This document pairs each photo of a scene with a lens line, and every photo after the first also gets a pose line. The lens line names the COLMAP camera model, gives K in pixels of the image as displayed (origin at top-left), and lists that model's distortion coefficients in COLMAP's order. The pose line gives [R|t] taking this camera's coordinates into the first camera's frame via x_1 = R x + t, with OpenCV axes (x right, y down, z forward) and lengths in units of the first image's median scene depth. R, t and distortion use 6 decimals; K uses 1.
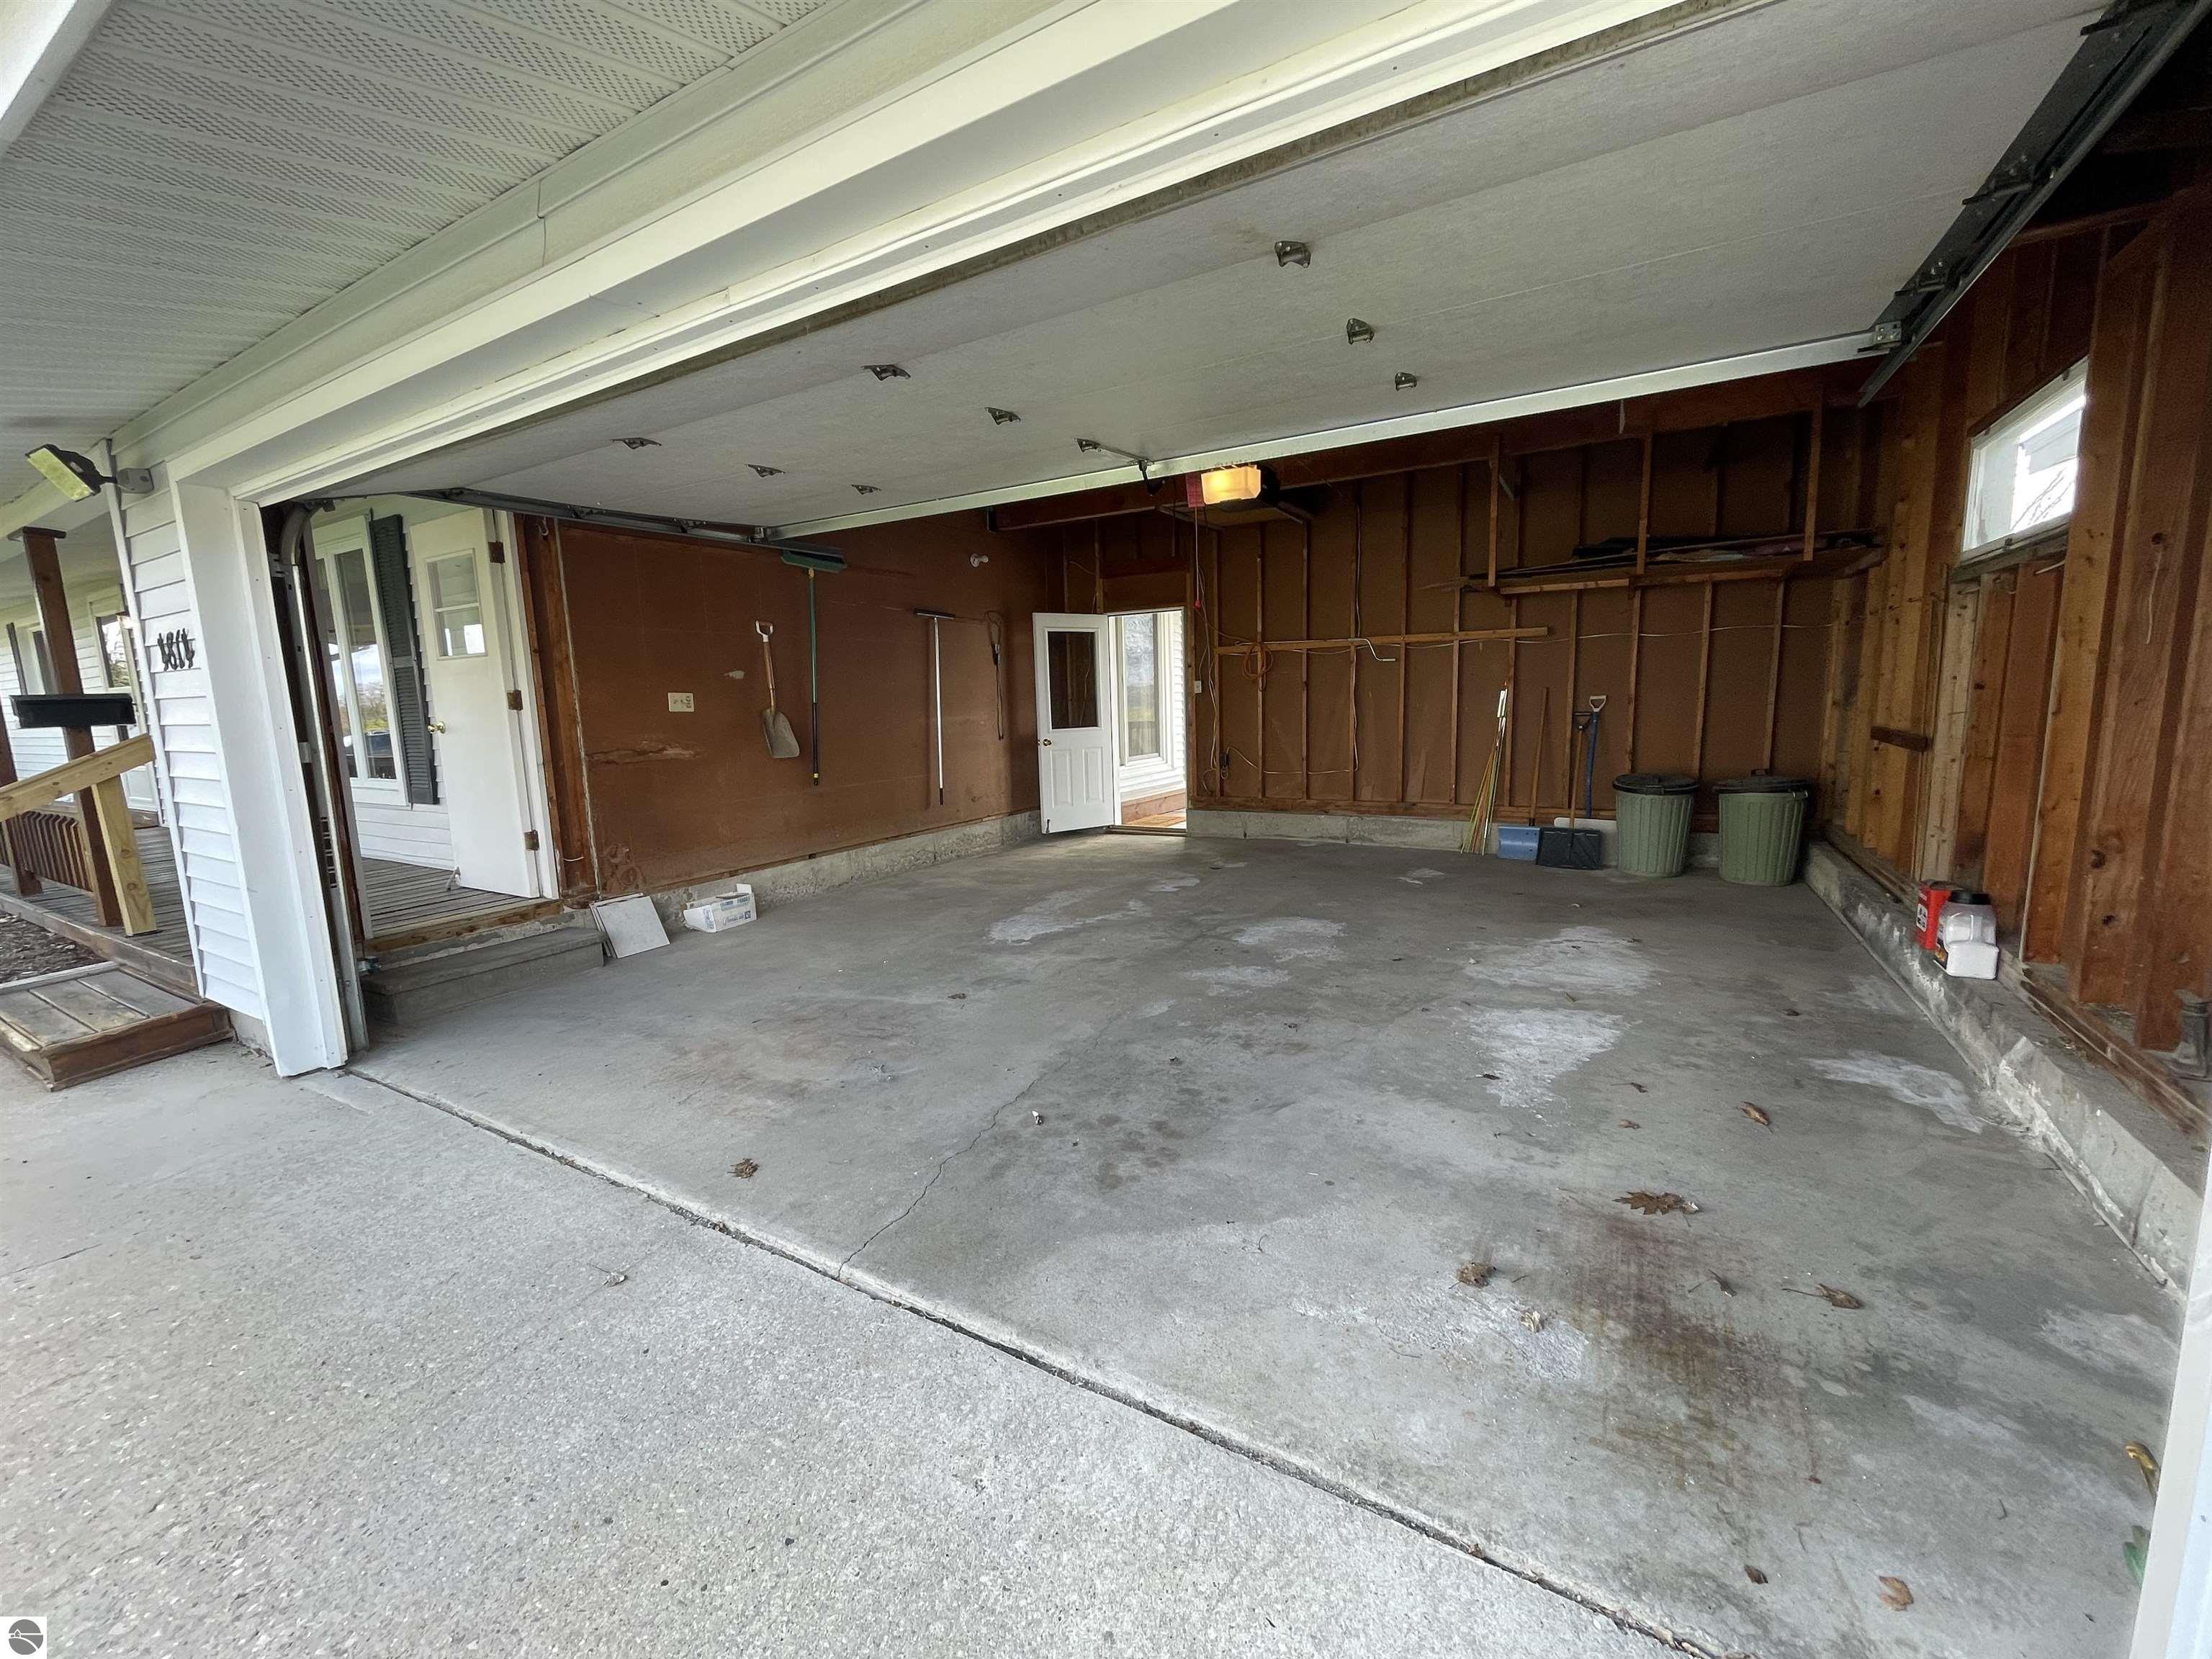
lens RADIAL K [[887.7, 0, 1103.4], [0, 887.7, 829.9], [0, 0, 1]] dist [-0.002004, -0.000194]
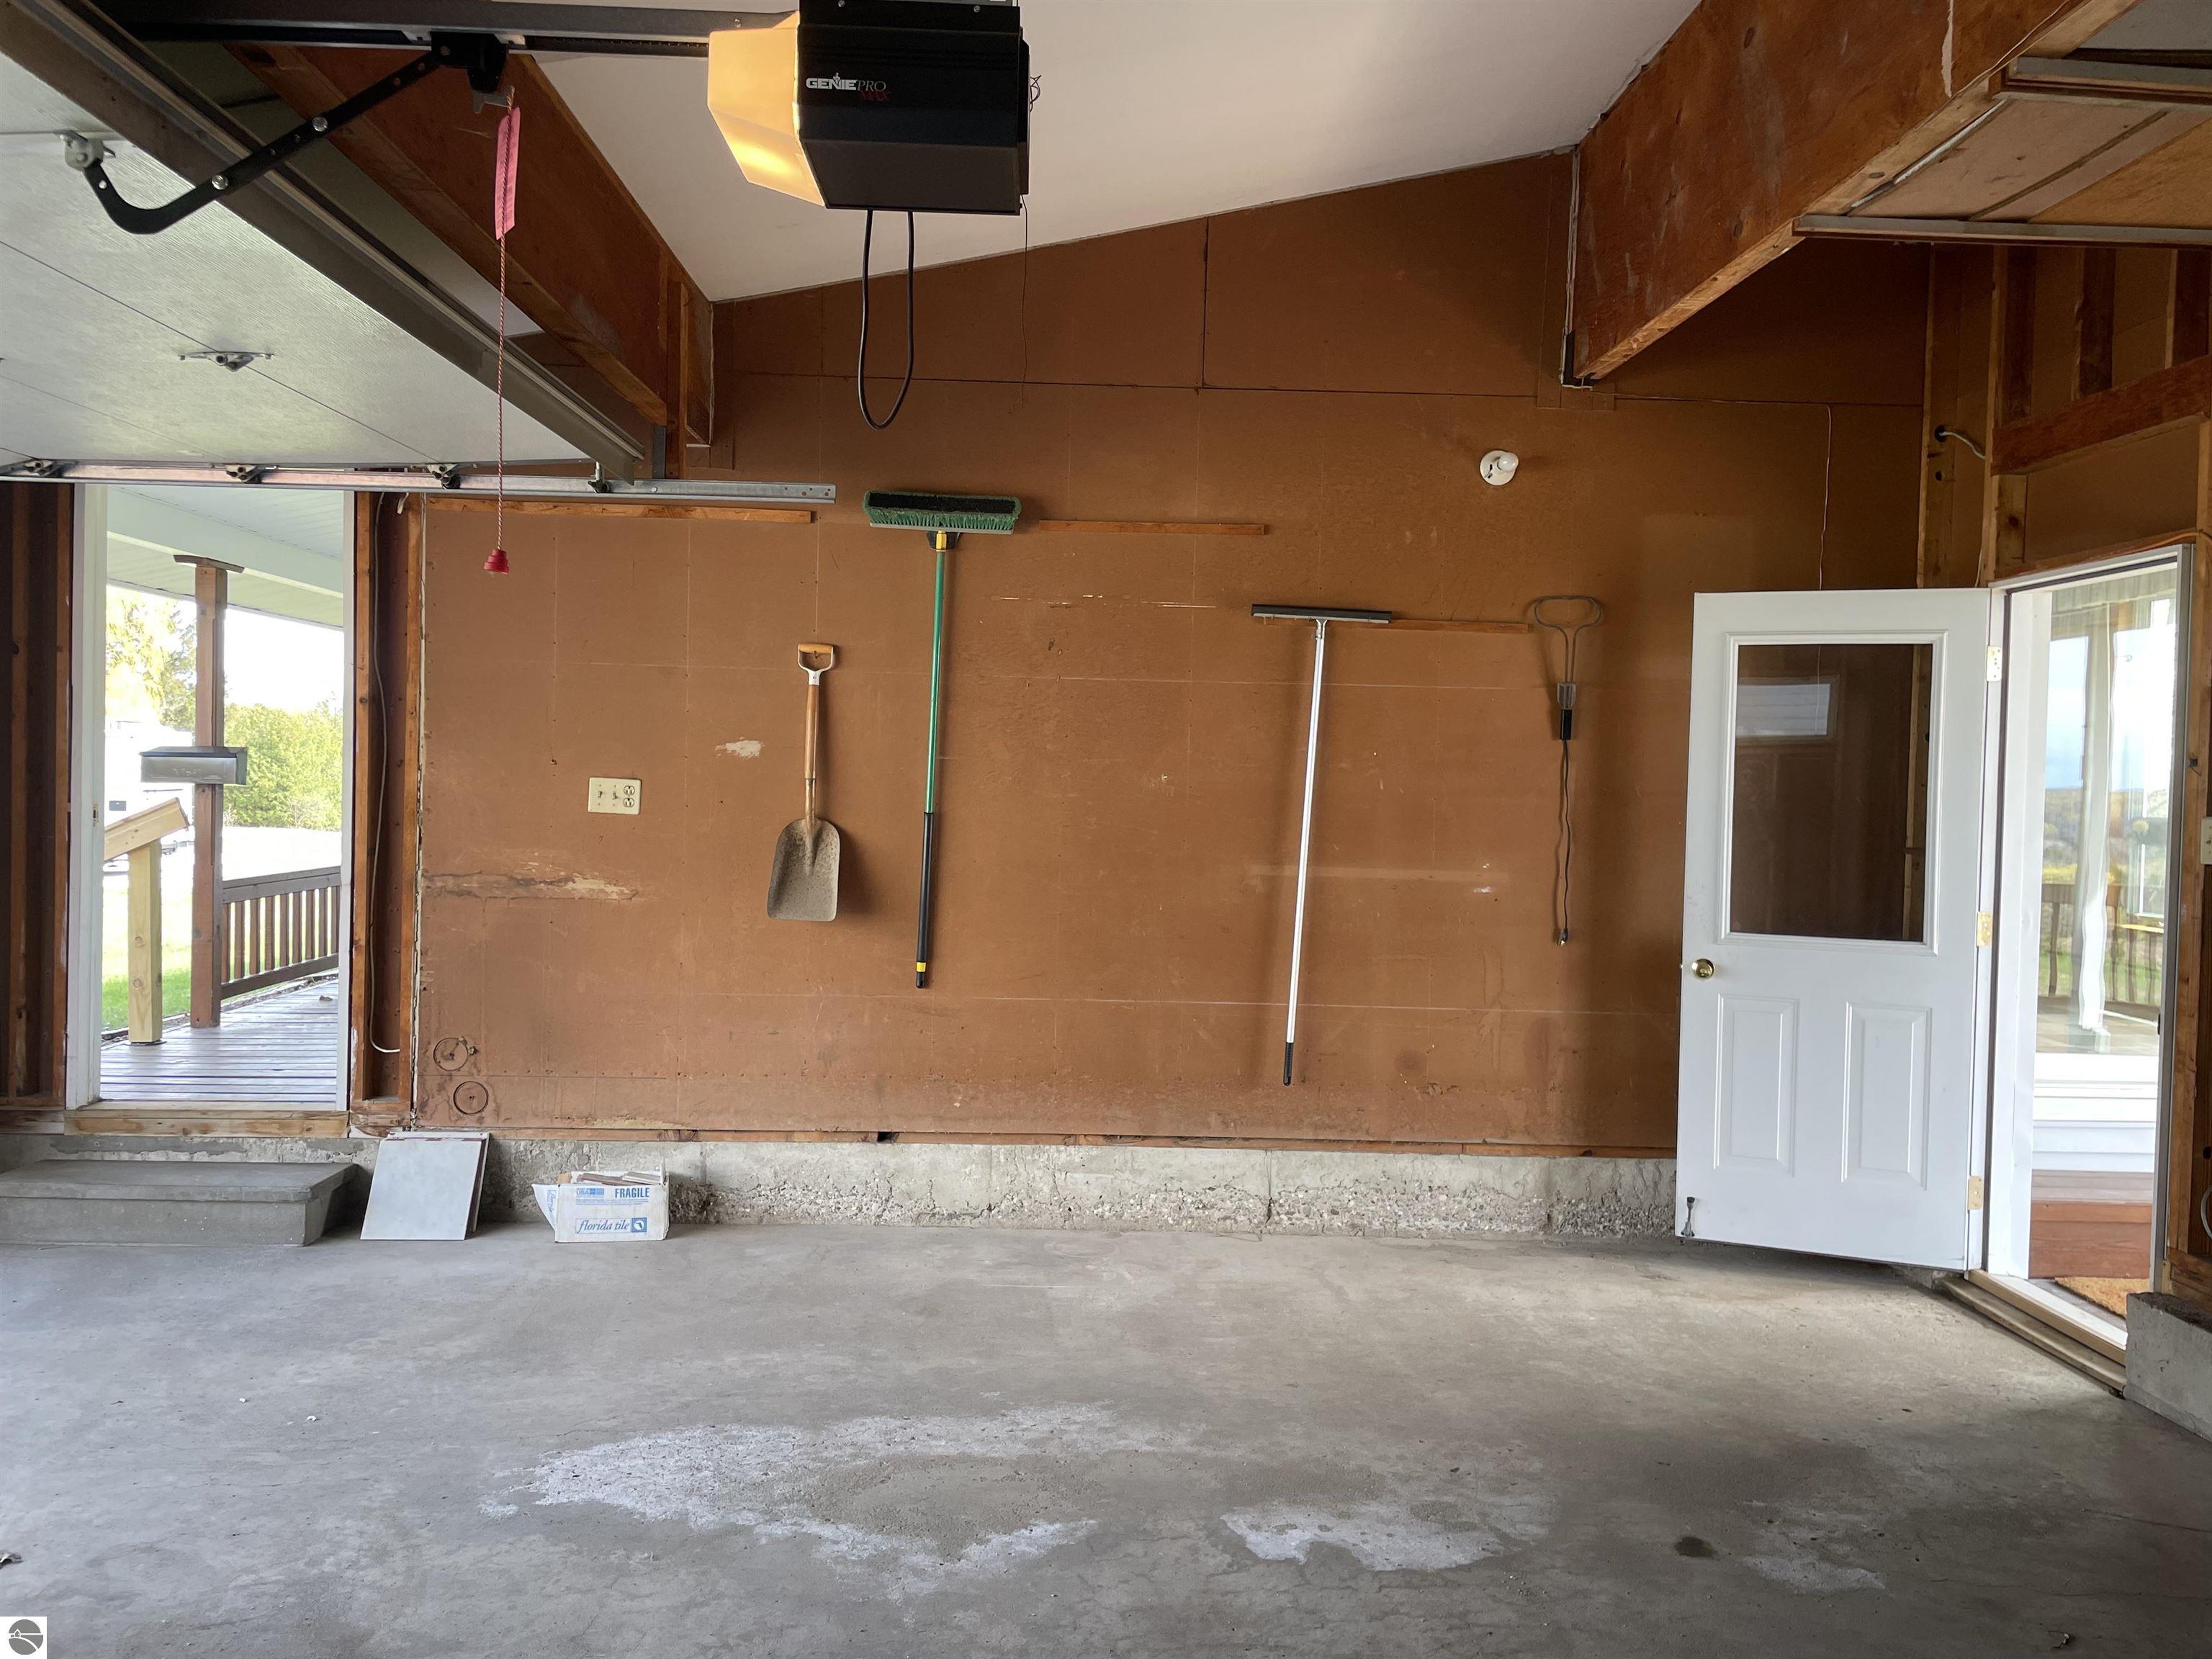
lens RADIAL K [[1665.3, 0, 1103.2], [0, 1665.3, 814.5], [0, 0, 1]] dist [0.046214, -0.053693]
pose [[0.537290, 0.065768, -0.840829, 0.420092], [-0.166648, 0.985578, -0.029398, -0.120427], [0.826769, 0.155918, 0.540502, 0.553112]]
